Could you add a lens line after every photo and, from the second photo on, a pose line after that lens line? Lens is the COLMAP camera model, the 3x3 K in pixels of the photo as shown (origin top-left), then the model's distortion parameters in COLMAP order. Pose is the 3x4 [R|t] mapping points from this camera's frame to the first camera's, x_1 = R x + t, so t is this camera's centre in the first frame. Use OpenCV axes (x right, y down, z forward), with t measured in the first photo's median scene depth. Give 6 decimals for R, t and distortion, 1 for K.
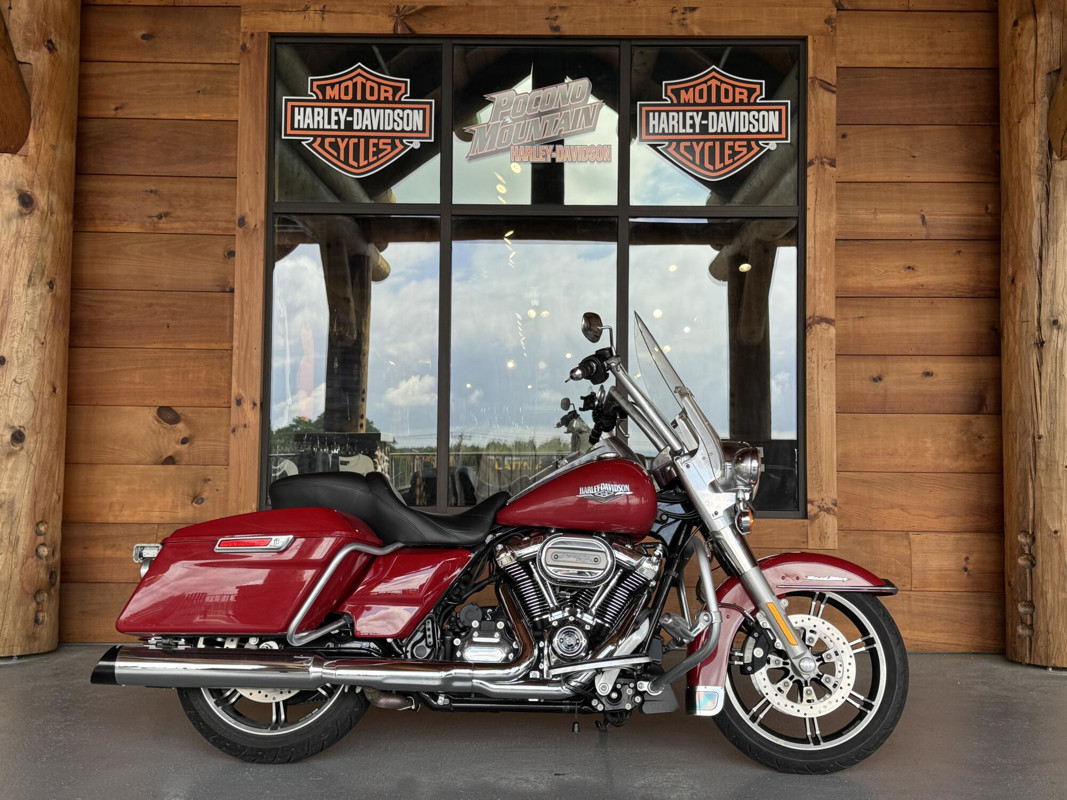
lens RADIAL K [[1103.1, 0, 533.5], [0, 1103.1, 400.0], [0, 0, 1]] dist [0.184108, -0.402955]
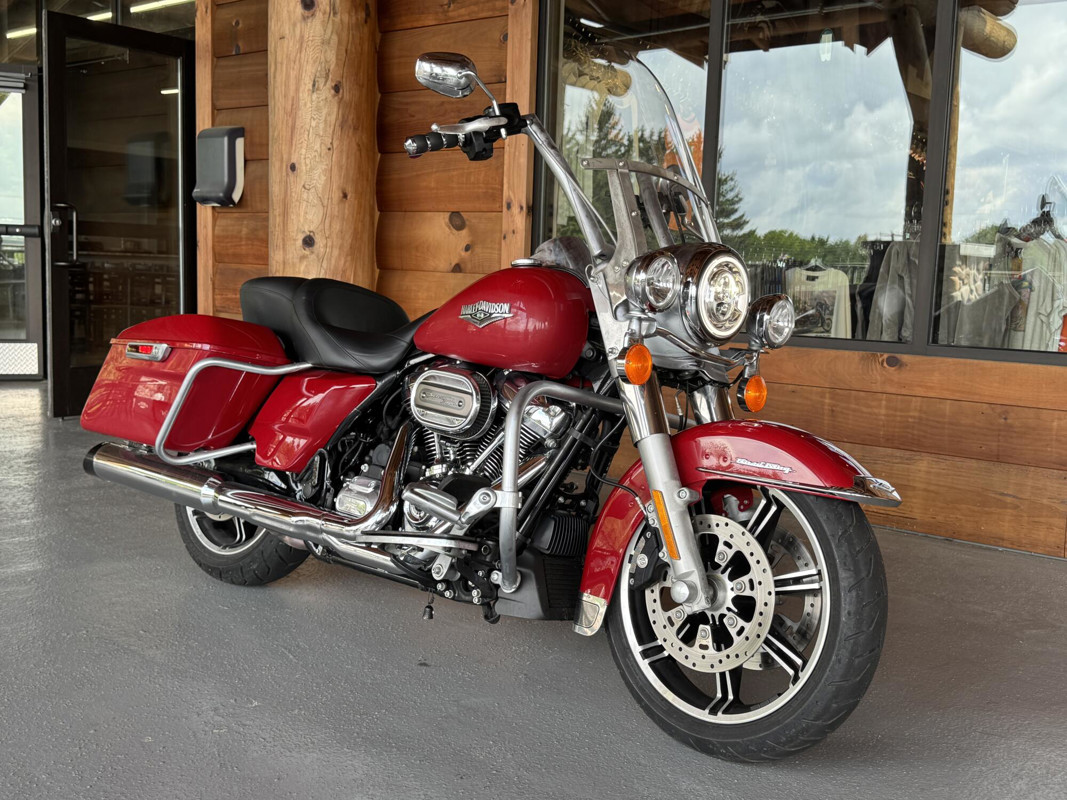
lens RADIAL K [[1103.1, 0, 533.5], [0, 1103.1, 400.0], [0, 0, 1]] dist [0.184108, -0.402955]
pose [[0.787042, 0.087132, -0.610715, 0.354125], [0.013152, 0.987380, 0.157820, 0.017388], [0.616759, -0.132243, 0.775964, 0.300328]]
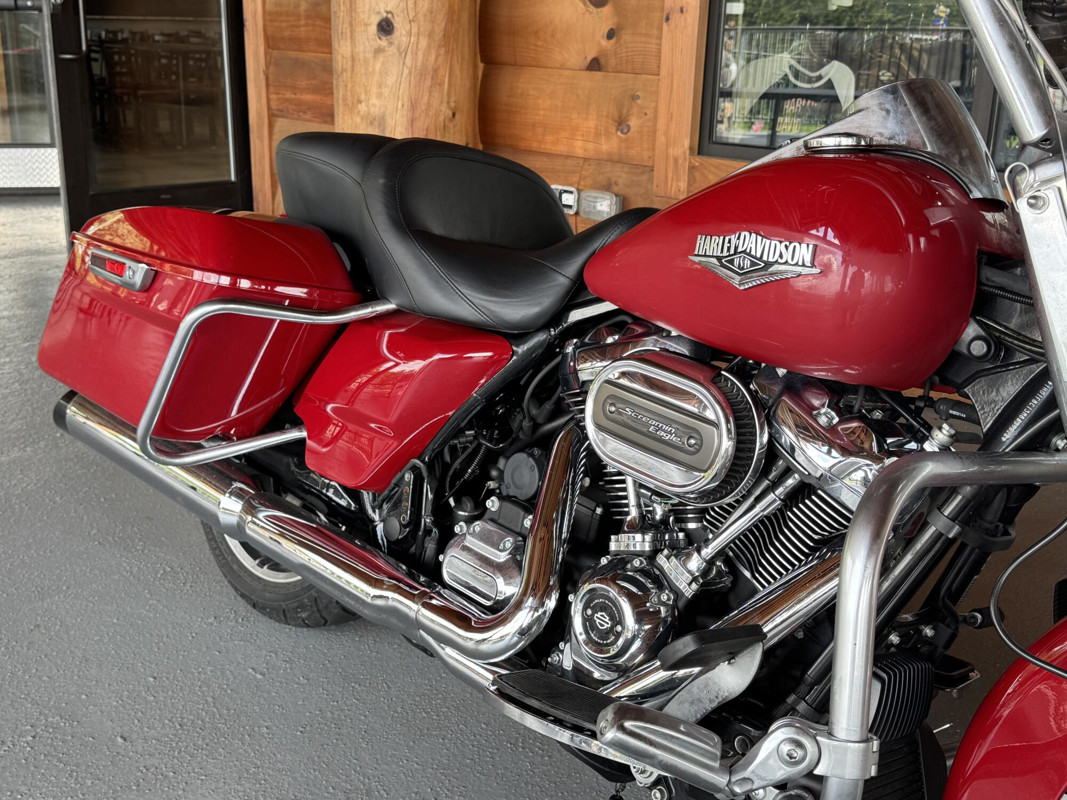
lens RADIAL K [[1165.5, 0, 523.4], [0, 1165.5, 404.0], [0, 0, 1]] dist [0.199025, -0.460108]
pose [[0.728664, 0.218249, -0.649165, 0.171237], [0.024777, 0.938844, 0.343450, -0.000447], [0.684423, -0.266344, 0.678695, 0.459565]]
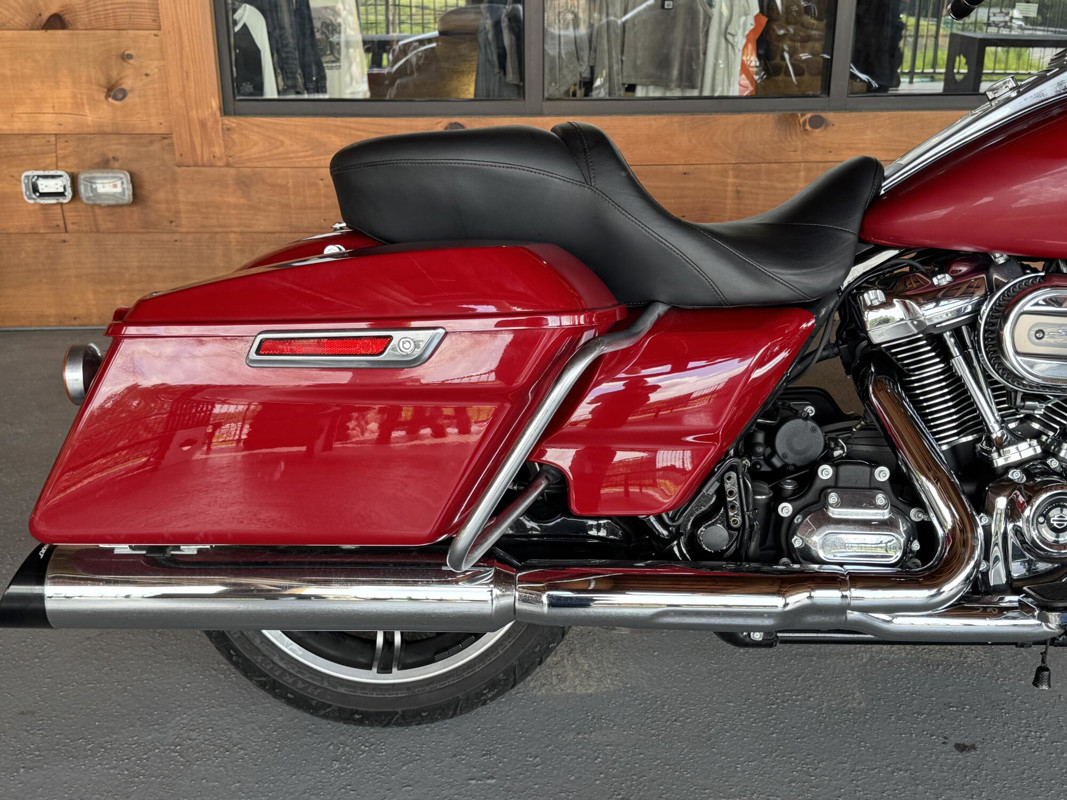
lens RADIAL K [[1187.3, 0, 527.8], [0, 1187.3, 403.9], [0, 0, 1]] dist [0.195109, -0.469673]
pose [[0.998521, -0.030930, 0.044718, -0.129085], [0.010266, 0.914893, 0.403567, -0.015504], [-0.053394, -0.402511, 0.913857, 0.376272]]
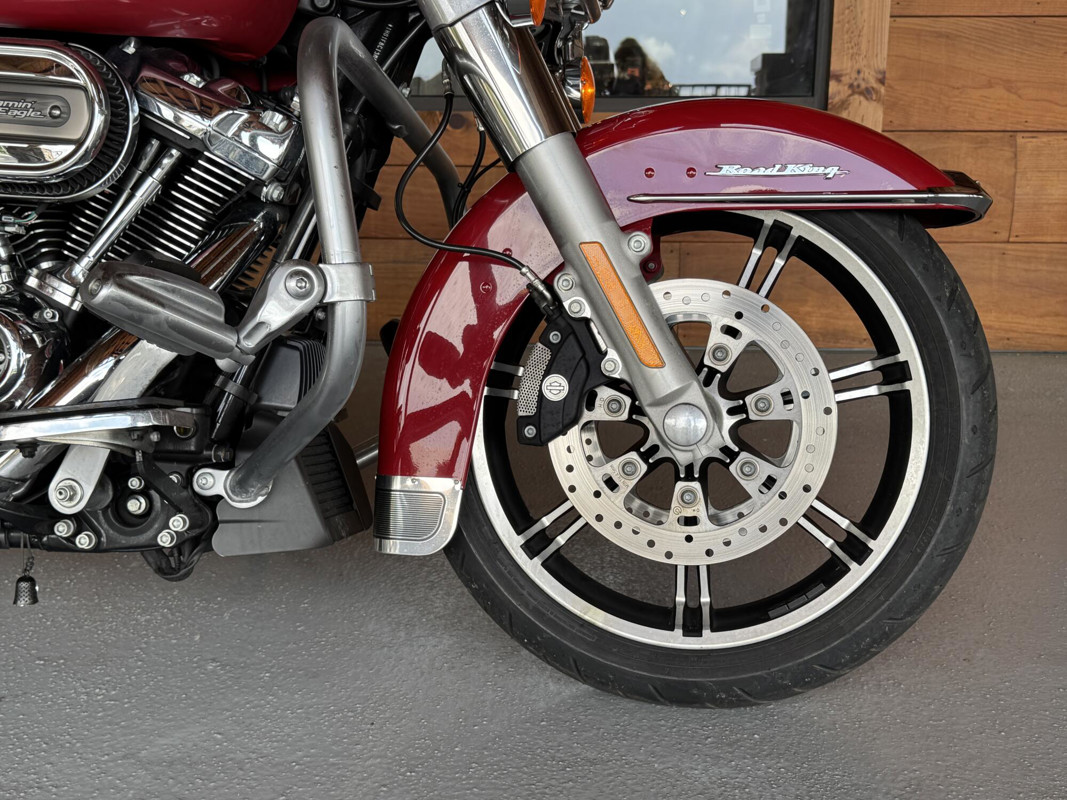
lens RADIAL K [[1187.3, 0, 527.8], [0, 1187.3, 403.9], [0, 0, 1]] dist [0.195109, -0.469673]
pose [[0.998942, 0.006043, -0.045586, 0.136320], [0.006870, 0.960591, 0.277881, 0.083975], [0.045469, -0.277900, 0.959533, 0.421483]]
